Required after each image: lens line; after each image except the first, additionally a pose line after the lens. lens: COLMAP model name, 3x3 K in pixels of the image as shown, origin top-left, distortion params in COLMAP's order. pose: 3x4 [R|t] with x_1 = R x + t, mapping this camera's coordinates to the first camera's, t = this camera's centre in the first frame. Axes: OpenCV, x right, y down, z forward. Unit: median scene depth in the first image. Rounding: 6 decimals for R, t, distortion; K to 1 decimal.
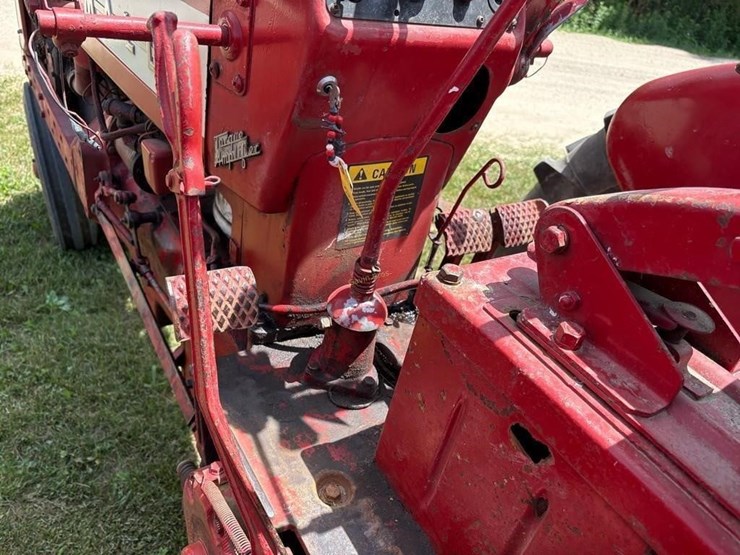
lens RADIAL K [[570.0, 0, 368.8], [0, 570.0, 284.7], [0, 0, 1]] dist [0.042950, -0.043984]
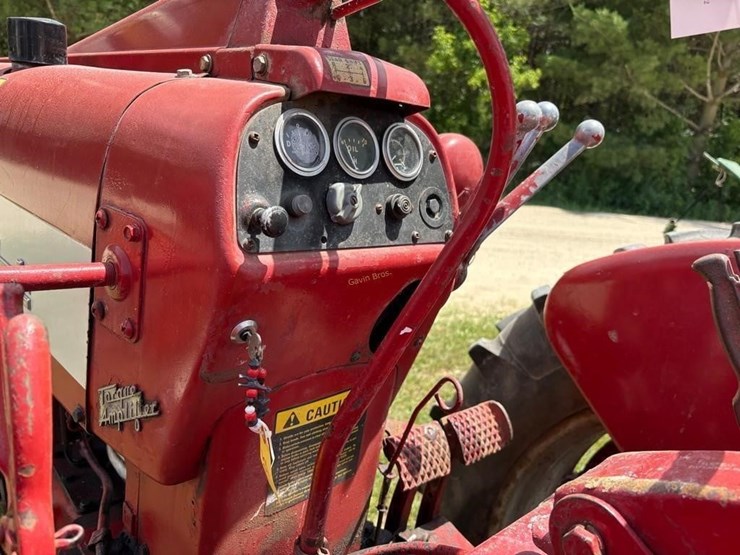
lens RADIAL K [[558.9, 0, 366.8], [0, 558.9, 282.5], [0, 0, 1]] dist [0.045018, -0.041275]
pose [[0.986000, -0.074705, 0.149072, -0.013098], [0.111803, 0.959473, -0.258672, -0.155996], [-0.123706, 0.271717, 0.954393, 0.180913]]
